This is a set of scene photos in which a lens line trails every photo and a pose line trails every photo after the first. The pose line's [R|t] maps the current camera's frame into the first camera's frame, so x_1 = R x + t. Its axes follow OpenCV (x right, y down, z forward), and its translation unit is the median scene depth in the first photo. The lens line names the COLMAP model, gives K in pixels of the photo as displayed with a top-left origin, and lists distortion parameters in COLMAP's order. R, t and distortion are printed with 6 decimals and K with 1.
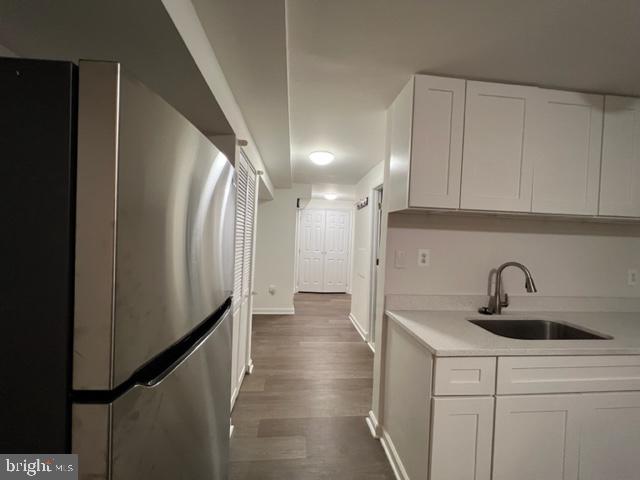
lens RADIAL K [[253.1, 0, 320.0], [0, 253.1, 240.0], [0, 0, 1]] dist [-0.000318, 0.000096]
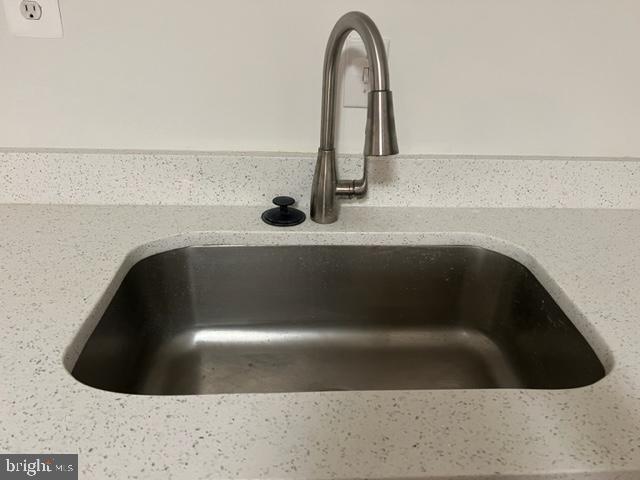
lens RADIAL K [[475.4, 0, 320.0], [0, 475.4, 240.0], [0, 0, 1]] dist [0.097691, -0.140316]
pose [[0.999072, -0.009823, -0.041945, 0.741677], [0.022220, 0.951650, 0.306380, 0.165140], [0.036908, -0.307028, 0.950985, 0.549096]]
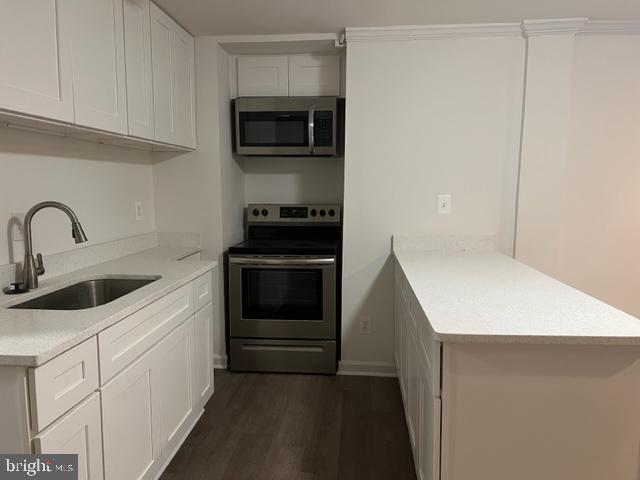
lens RADIAL K [[475.4, 0, 320.0], [0, 475.4, 240.0], [0, 0, 1]] dist [0.097691, -0.140316]
pose [[0.202125, -0.150057, 0.967795, -0.284339], [0.006798, 0.988383, 0.151830, 0.004038], [-0.979336, -0.024109, 0.200798, 0.091922]]
